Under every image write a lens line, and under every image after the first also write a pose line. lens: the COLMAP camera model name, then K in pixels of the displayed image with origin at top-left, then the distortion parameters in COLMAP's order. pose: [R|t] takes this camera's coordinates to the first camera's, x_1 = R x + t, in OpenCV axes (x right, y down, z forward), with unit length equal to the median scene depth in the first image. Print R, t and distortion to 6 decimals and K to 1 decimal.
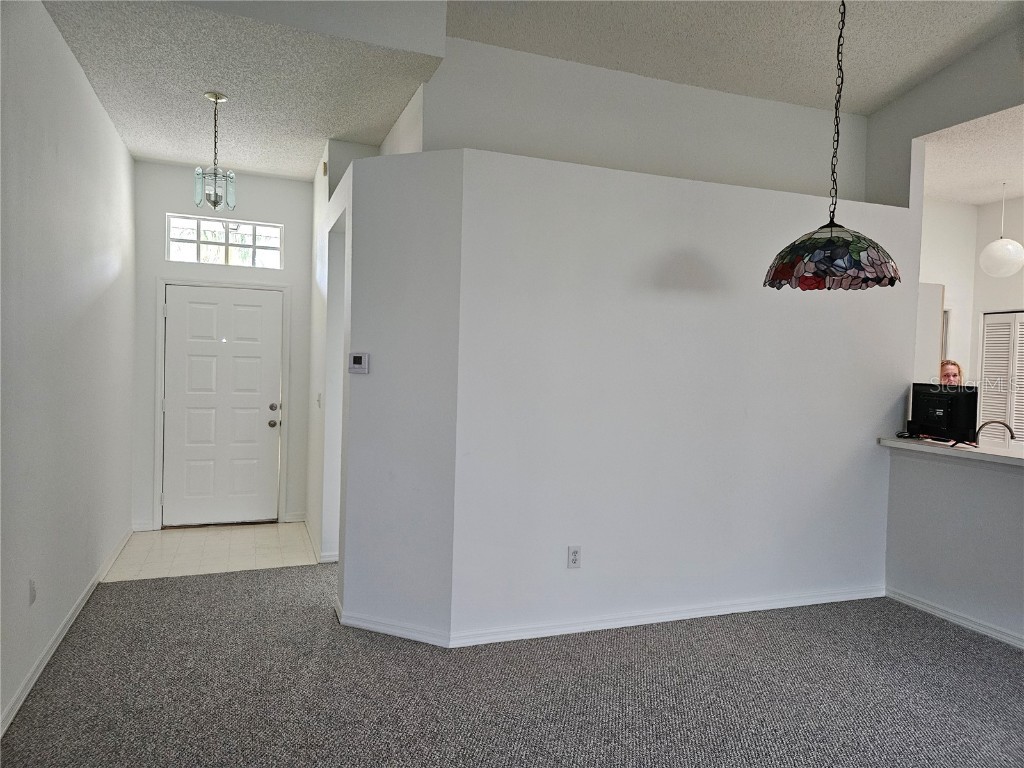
lens RADIAL K [[689.0, 0, 507.2], [0, 689.0, 376.3], [0, 0, 1]] dist [0.047110, -0.004941]
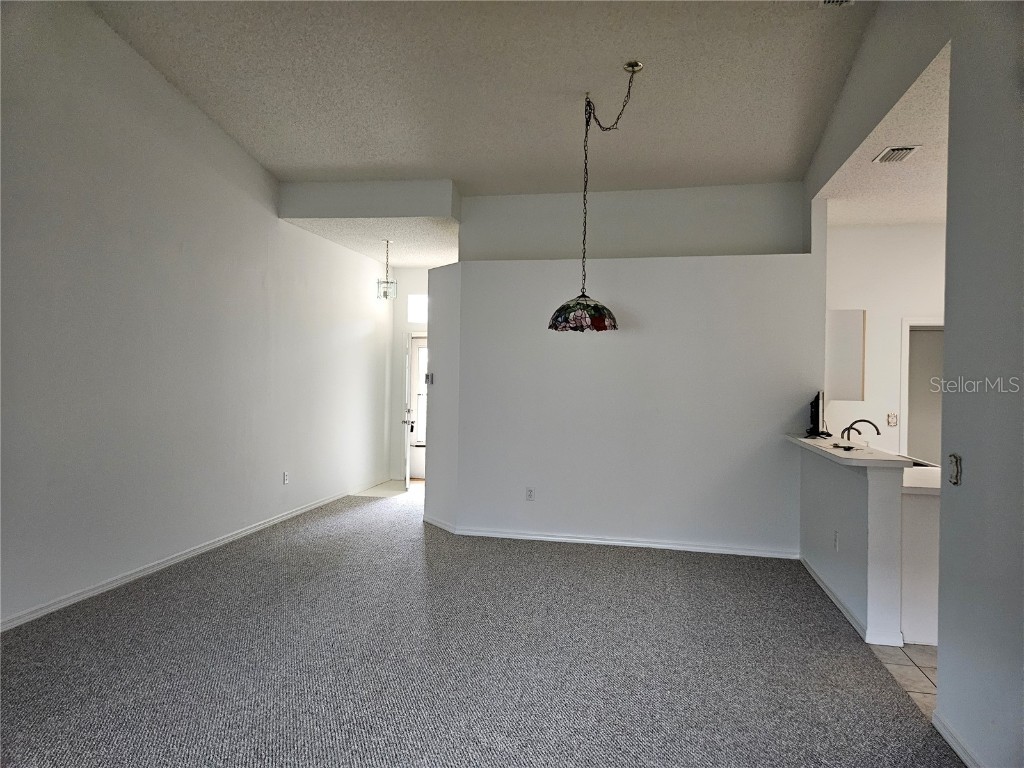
lens RADIAL K [[700.0, 0, 512.0], [0, 700.0, 384.0], [0, 0, 1]] dist [0.087320, -0.000794]
pose [[0.843260, -0.009583, -0.537420, 0.833388], [-0.006461, 0.999588, -0.027962, 0.038190], [0.537467, 0.027051, 0.842851, -0.391342]]
